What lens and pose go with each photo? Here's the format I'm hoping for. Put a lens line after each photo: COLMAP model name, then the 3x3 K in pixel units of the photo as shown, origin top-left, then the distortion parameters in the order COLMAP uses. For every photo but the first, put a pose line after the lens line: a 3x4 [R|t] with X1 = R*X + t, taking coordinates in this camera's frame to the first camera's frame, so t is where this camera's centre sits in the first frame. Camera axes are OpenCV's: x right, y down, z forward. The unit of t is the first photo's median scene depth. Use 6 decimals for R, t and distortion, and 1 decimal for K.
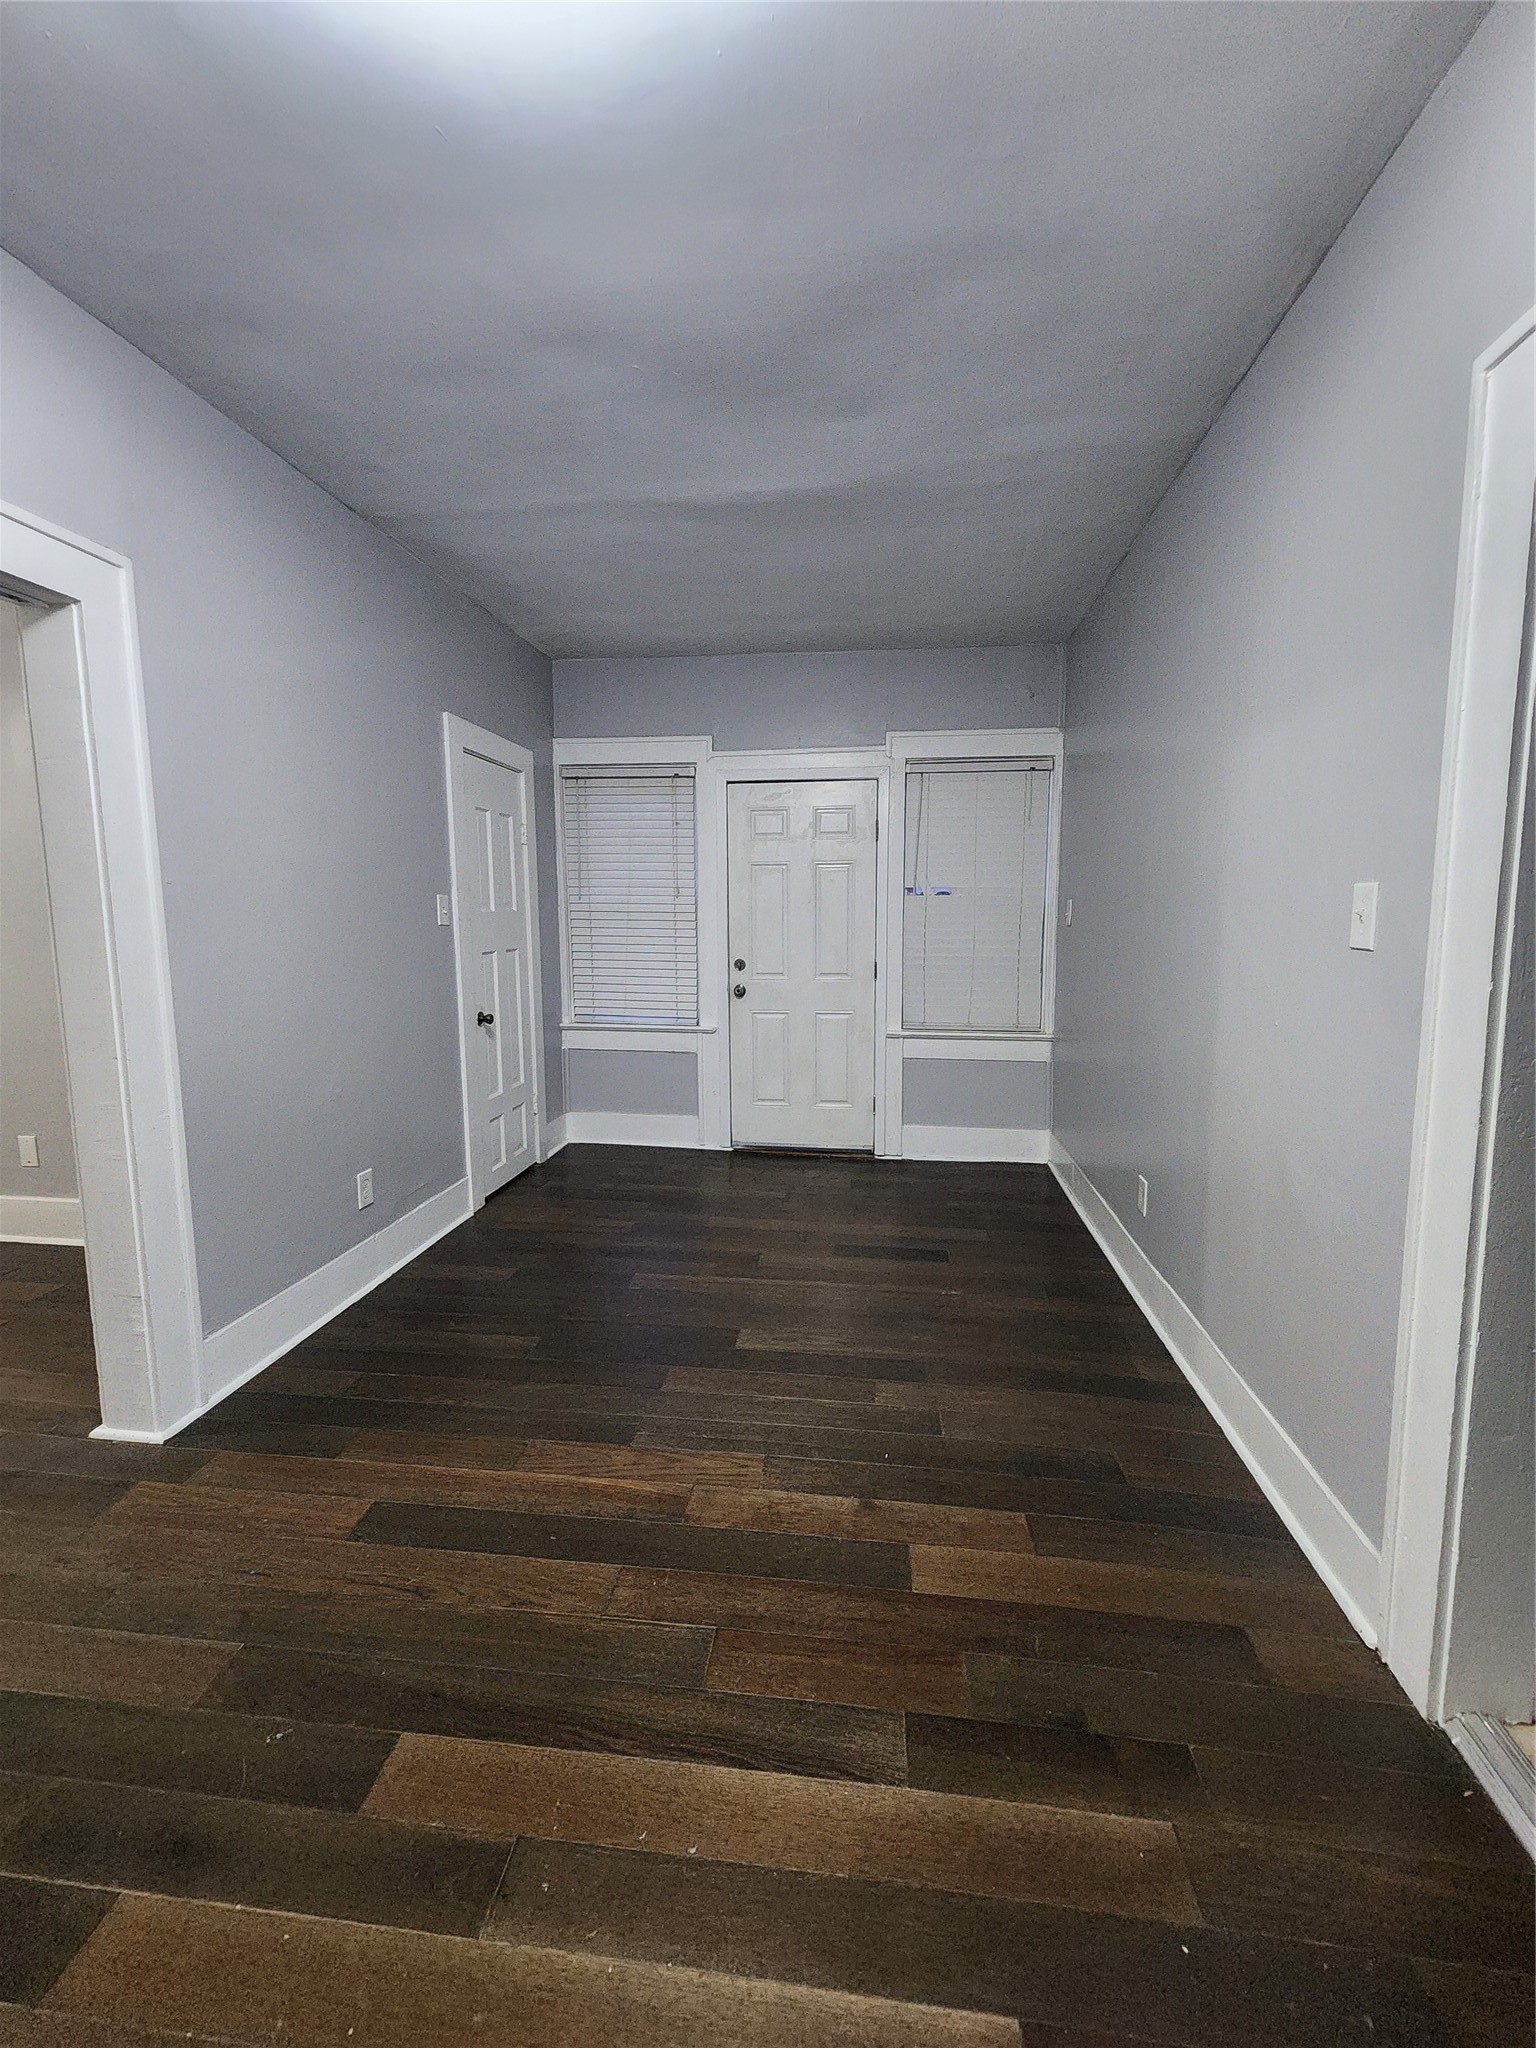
lens RADIAL K [[844.7, 0, 770.3], [0, 844.7, 1019.0], [0, 0, 1]] dist [0.001770, 0.000003]
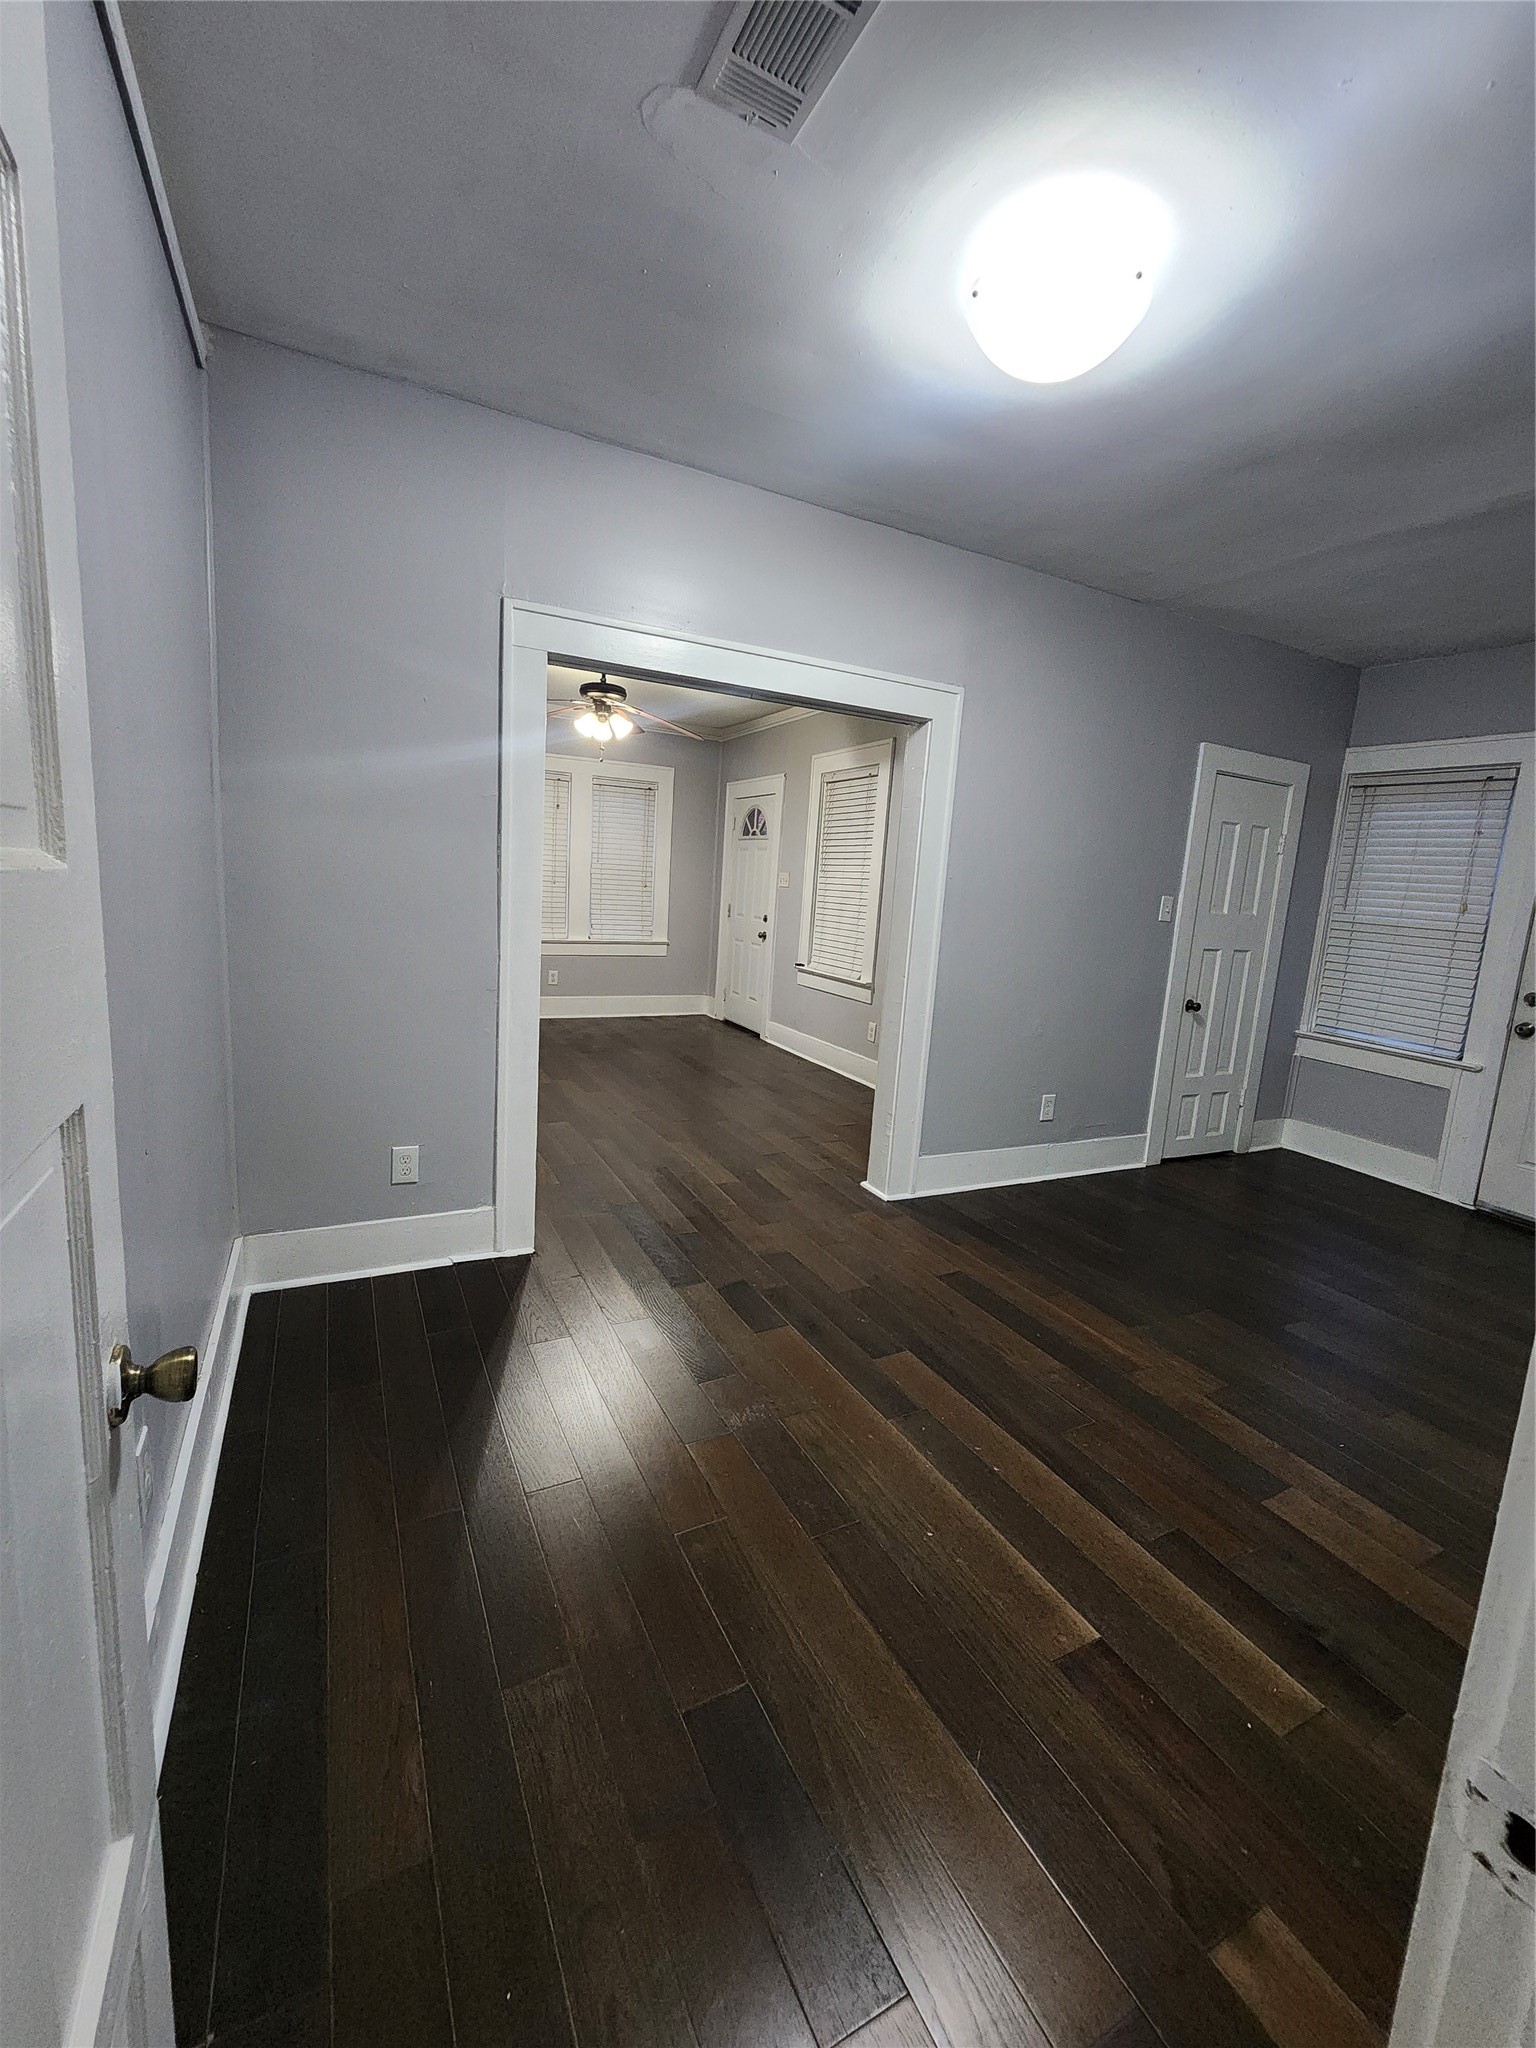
lens RADIAL K [[844.7, 0, 770.2], [0, 844.7, 1016.8], [0, 0, 1]] dist [0.001770, 0.000003]
pose [[0.562613, 0.170207, -0.809009, 0.409538], [-0.171976, 0.981265, 0.086850, 0.019929], [0.808635, 0.090267, 0.581344, -0.195084]]
